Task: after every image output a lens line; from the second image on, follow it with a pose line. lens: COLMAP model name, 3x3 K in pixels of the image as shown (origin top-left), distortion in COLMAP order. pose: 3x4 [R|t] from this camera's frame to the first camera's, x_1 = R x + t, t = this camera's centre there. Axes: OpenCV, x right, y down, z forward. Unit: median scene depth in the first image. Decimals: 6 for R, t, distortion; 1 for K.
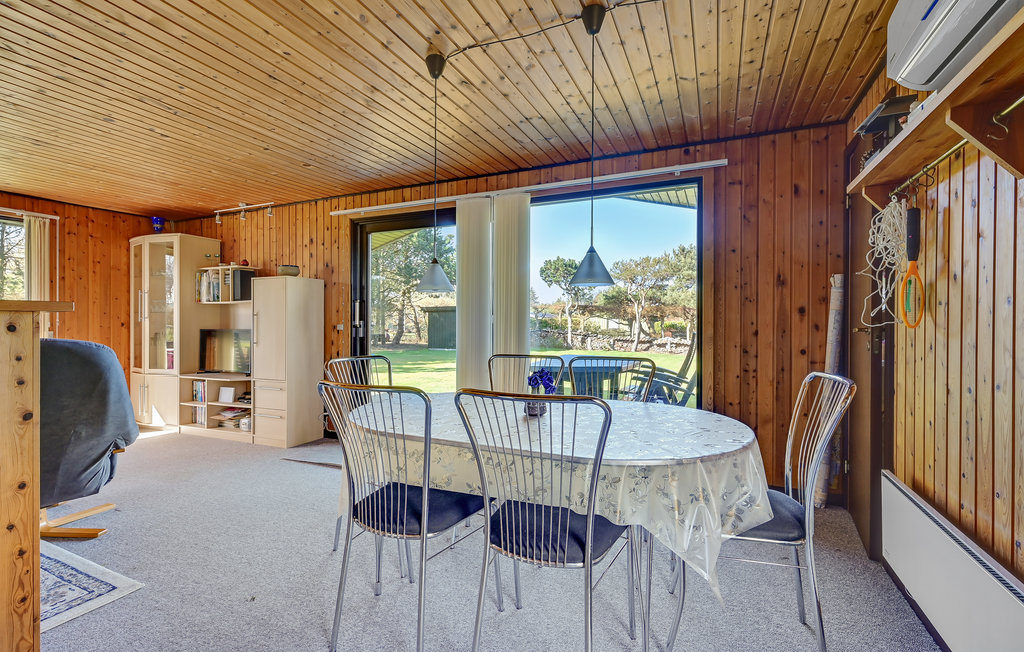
lens RADIAL K [[467.2, 0, 511.6], [0, 467.2, 320.6], [0, 0, 1]] dist [0.003554, -0.000547]
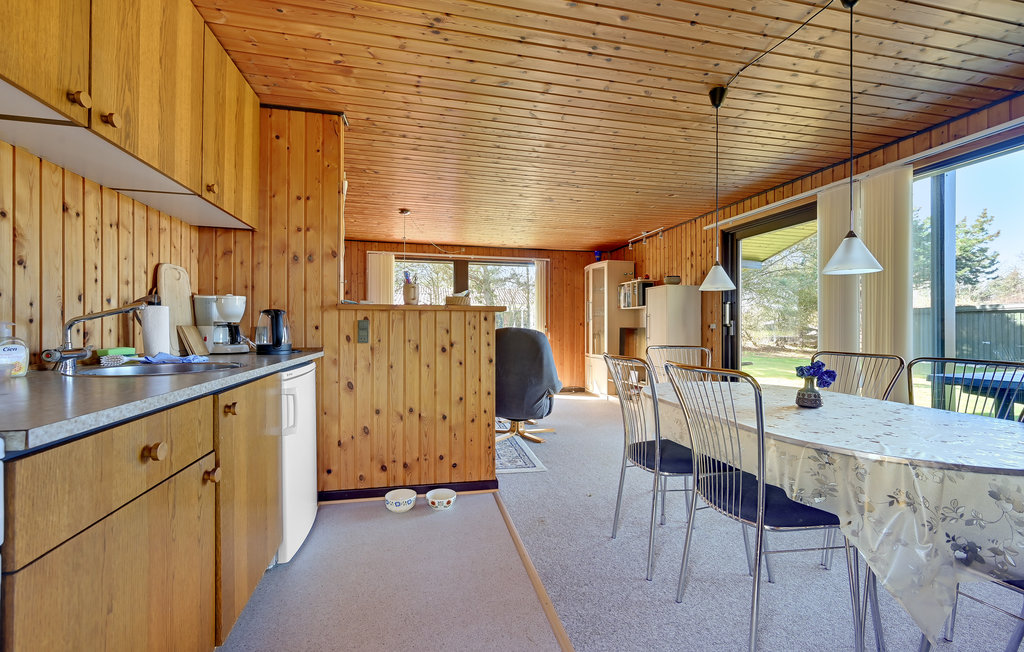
lens RADIAL K [[446.9, 0, 510.9], [0, 446.9, 325.8], [0, 0, 1]] dist [0.001776, 0.000120]
pose [[0.582959, 0.003875, -0.812492, 0.237498], [-0.006832, 0.999977, -0.000132, 0.016840], [0.812473, 0.005628, 0.582972, -0.036332]]
